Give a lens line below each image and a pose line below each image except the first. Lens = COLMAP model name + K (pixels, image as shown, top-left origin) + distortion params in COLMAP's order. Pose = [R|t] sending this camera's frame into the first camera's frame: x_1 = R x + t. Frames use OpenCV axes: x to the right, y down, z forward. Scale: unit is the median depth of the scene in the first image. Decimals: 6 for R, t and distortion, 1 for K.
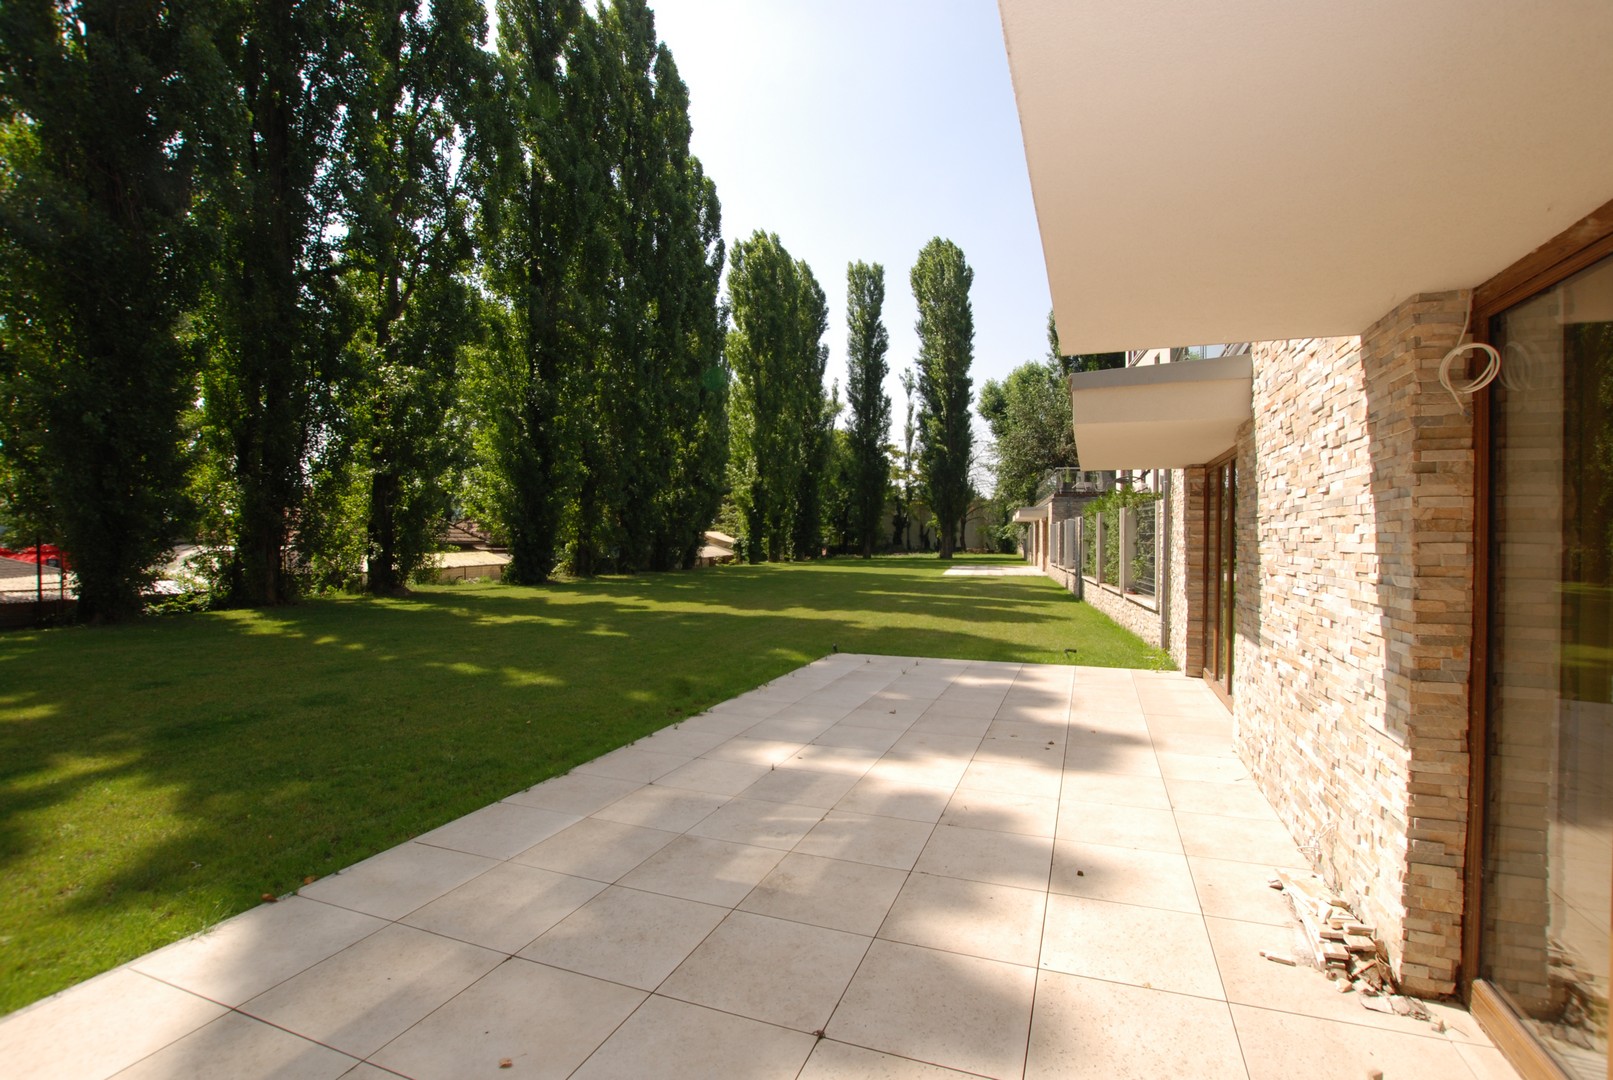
lens RADIAL K [[730.3, 0, 804.9], [0, 730.3, 547.0], [0, 0, 1]] dist [-0.014948, -0.000500]
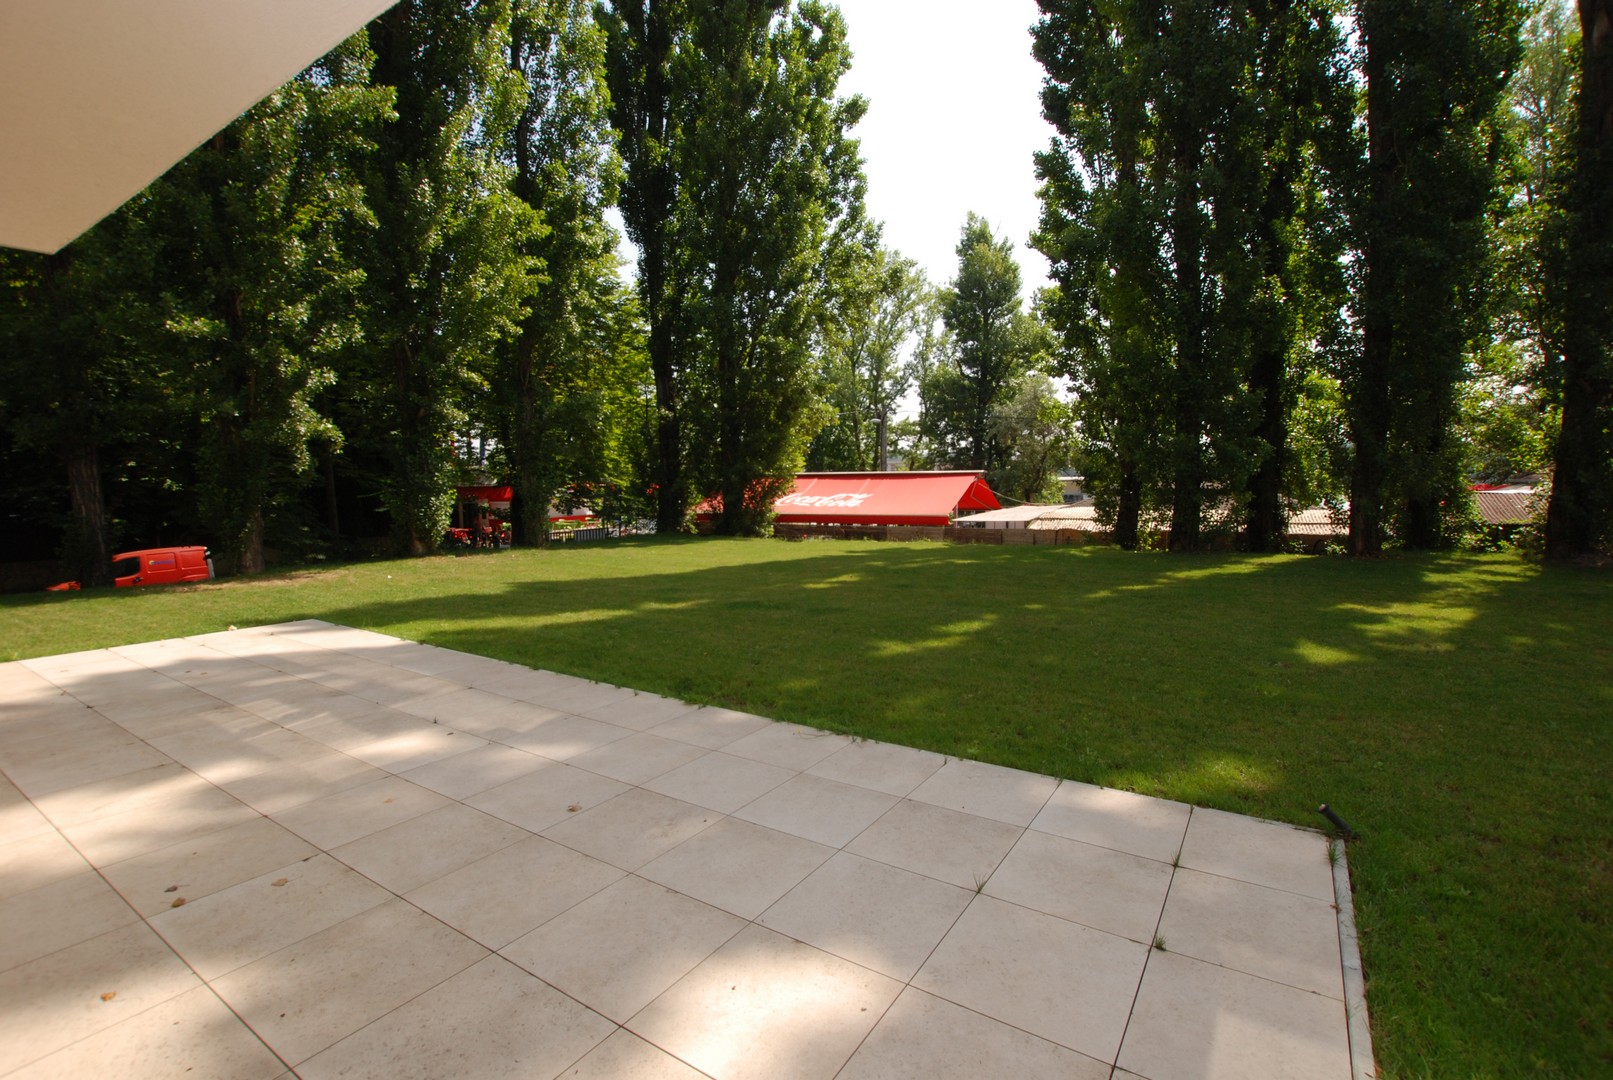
lens RADIAL K [[730.3, 0, 840.2], [0, 730.3, 516.7], [0, 0, 1]] dist [-0.014948, -0.000500]
pose [[-0.206511, 0.057031, -0.976781, 0.936302], [0.020856, 0.998330, 0.053880, -0.026648], [0.978222, -0.009245, -0.207355, 2.033069]]
